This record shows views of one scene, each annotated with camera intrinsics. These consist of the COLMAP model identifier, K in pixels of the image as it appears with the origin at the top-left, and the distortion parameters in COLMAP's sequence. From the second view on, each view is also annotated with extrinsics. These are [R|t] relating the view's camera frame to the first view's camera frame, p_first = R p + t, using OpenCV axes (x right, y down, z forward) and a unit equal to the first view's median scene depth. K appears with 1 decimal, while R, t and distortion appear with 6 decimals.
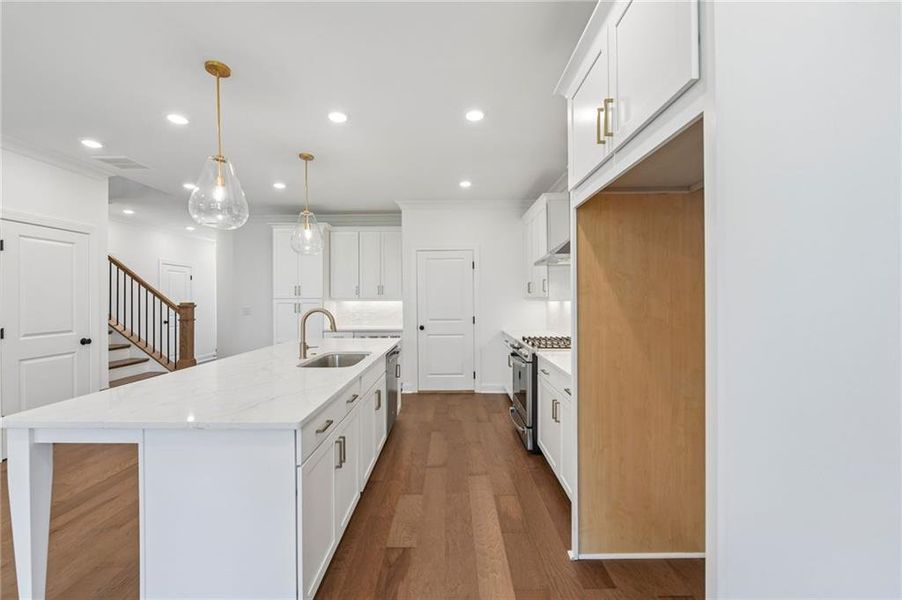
lens RADIAL K [[363.8, 0, 447.7], [0, 363.8, 298.0], [0, 0, 1]] dist [-0.008849, 0.000036]
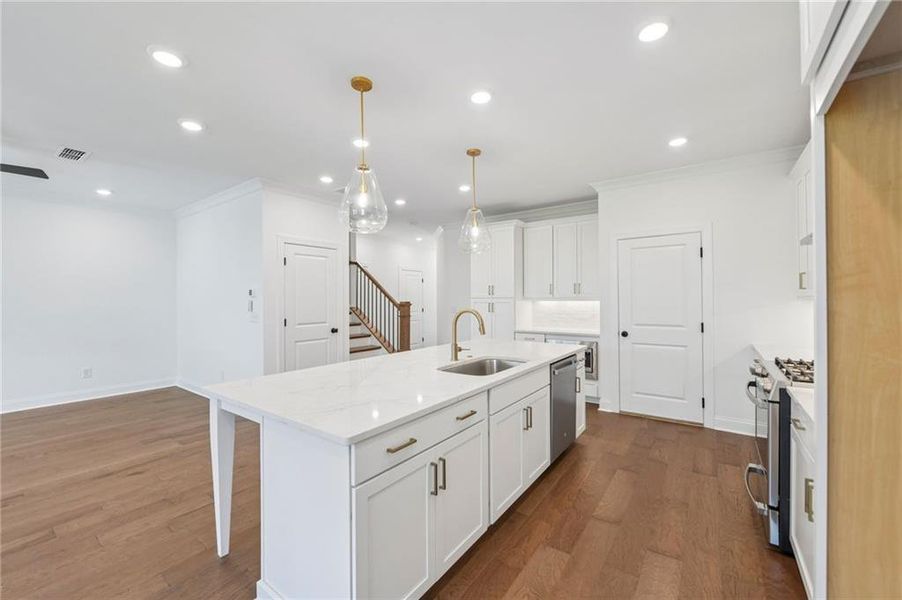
lens RADIAL K [[363.8, 0, 447.7], [0, 363.8, 298.0], [0, 0, 1]] dist [-0.008849, 0.000036]
pose [[0.812520, -0.000325, -0.582933, 0.110775], [0.001311, 0.999998, 0.001270, -0.000468], [0.582931, -0.001796, 0.812519, 0.153802]]
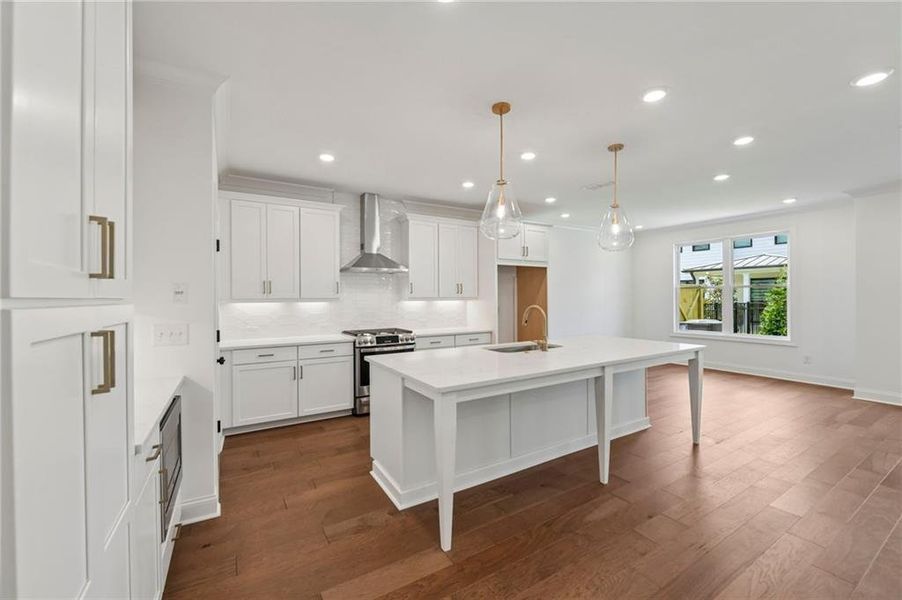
lens RADIAL K [[363.8, 0, 447.7], [0, 363.8, 298.0], [0, 0, 1]] dist [-0.008849, 0.000036]
pose [[-0.527269, 0.006684, 0.849672, -0.882961], [0.009671, 0.999951, -0.001865, 0.003083], [-0.849643, 0.007234, -0.527308, 1.366311]]
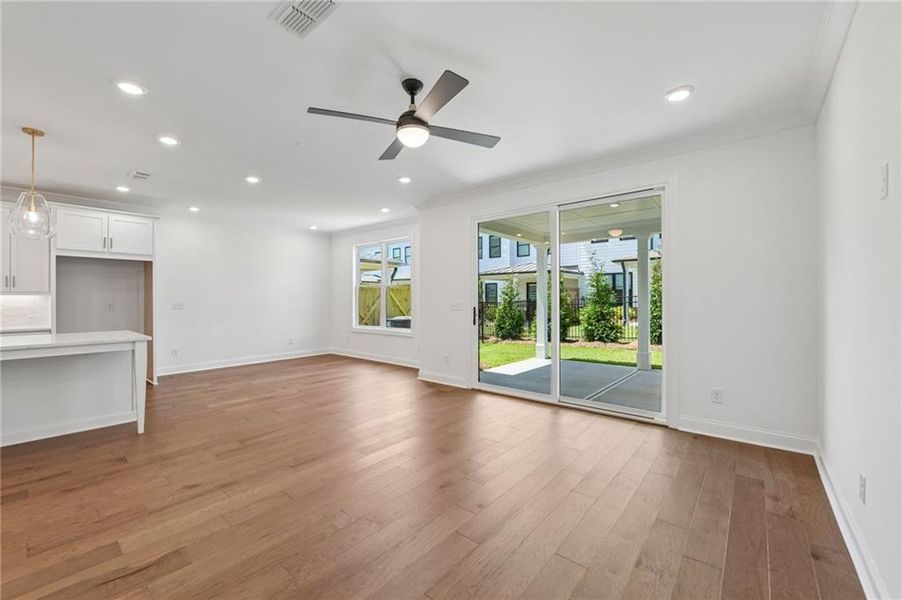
lens RADIAL K [[363.8, 0, 447.7], [0, 363.8, 298.0], [0, 0, 1]] dist [-0.008849, 0.000036]
pose [[-0.772328, 0.008451, 0.635167, -1.620567], [0.005837, 0.999964, -0.006208, 0.037671], [-0.635197, -0.001087, -0.772350, 0.593680]]
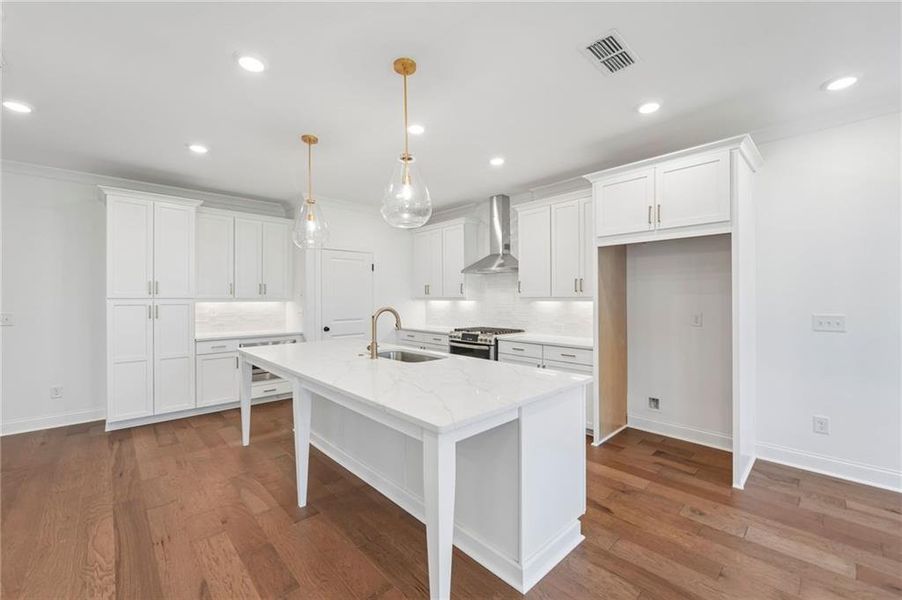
lens RADIAL K [[363.8, 0, 447.7], [0, 363.8, 298.0], [0, 0, 1]] dist [-0.008849, 0.000036]
pose [[0.719598, 0.001043, 0.694390, -0.699529], [0.001419, 0.999995, -0.002972, 0.003750], [-0.694390, 0.003124, 0.719592, 0.112941]]
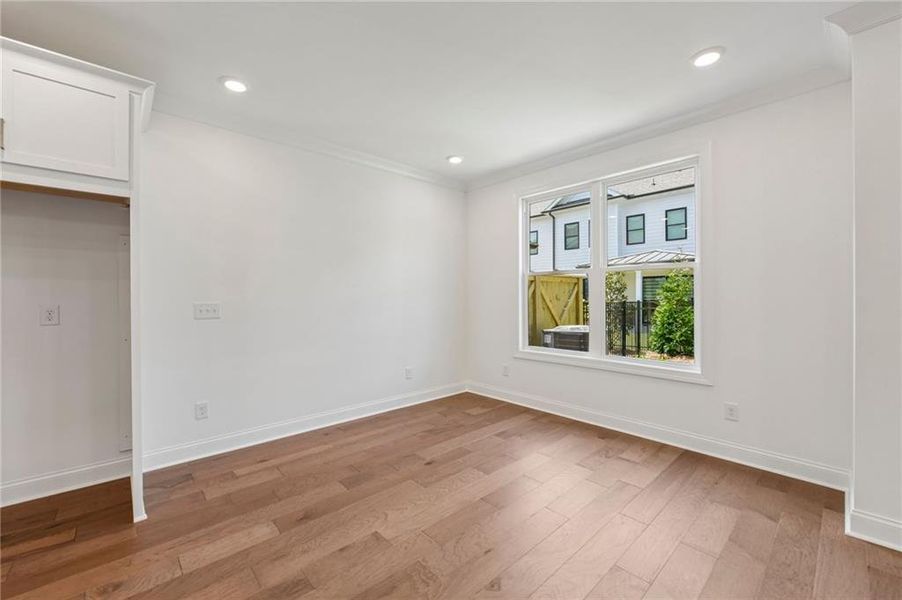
lens RADIAL K [[366.1, 0, 443.8], [0, 366.1, 297.7], [0, 0, 1]] dist [-0.006915, -0.000032]
pose [[-0.681430, 0.005751, 0.731860, -0.543225], [0.006685, 0.999976, -0.001634, 0.030950], [-0.731852, 0.003779, -0.681453, 0.262653]]
